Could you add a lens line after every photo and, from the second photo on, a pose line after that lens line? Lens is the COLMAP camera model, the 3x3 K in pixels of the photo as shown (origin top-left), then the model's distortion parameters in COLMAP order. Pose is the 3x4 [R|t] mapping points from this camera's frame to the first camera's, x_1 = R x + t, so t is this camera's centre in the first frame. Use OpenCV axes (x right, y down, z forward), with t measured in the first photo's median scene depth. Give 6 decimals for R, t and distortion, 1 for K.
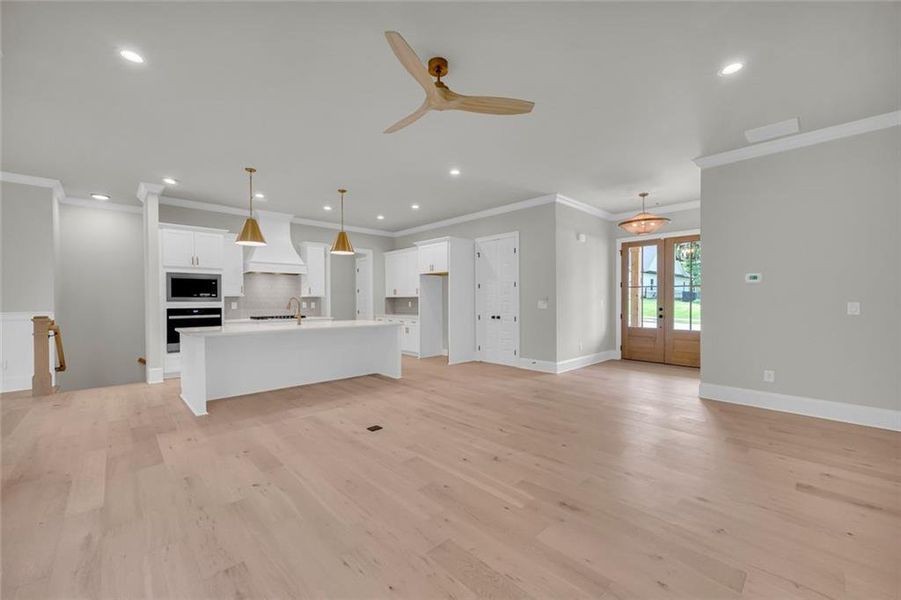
lens RADIAL K [[353.1, 0, 450.5], [0, 353.1, 300.0], [0, 0, 1]] dist [0.001461, 0.000297]
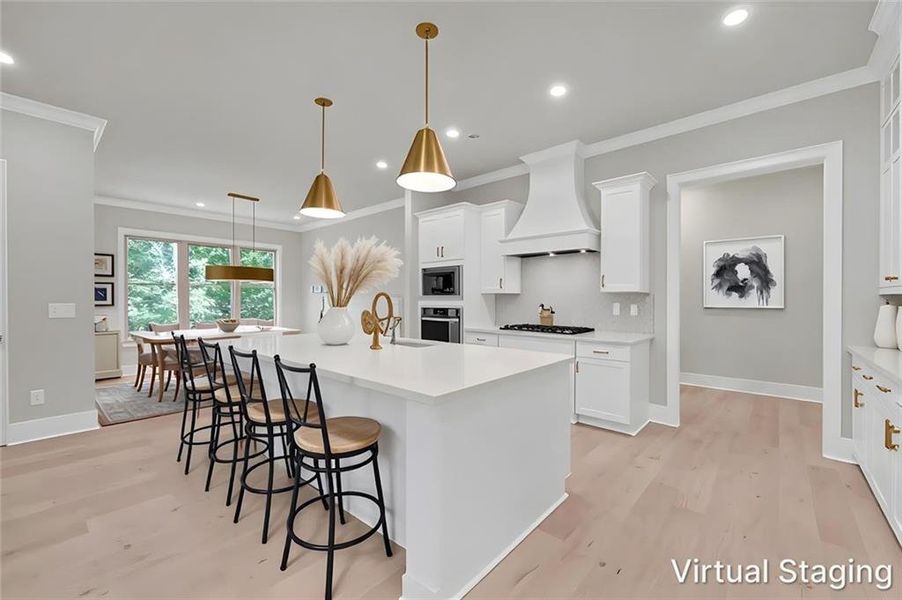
lens RADIAL K [[353.5, 0, 451.0], [0, 353.5, 300.0], [0, 0, 1]] dist [0.001461, 0.000297]
pose [[0.075042, 0.007605, -0.997151, 0.098158], [-0.002768, 0.999969, 0.007418, -0.003461], [0.997177, 0.002203, 0.075061, 0.942819]]
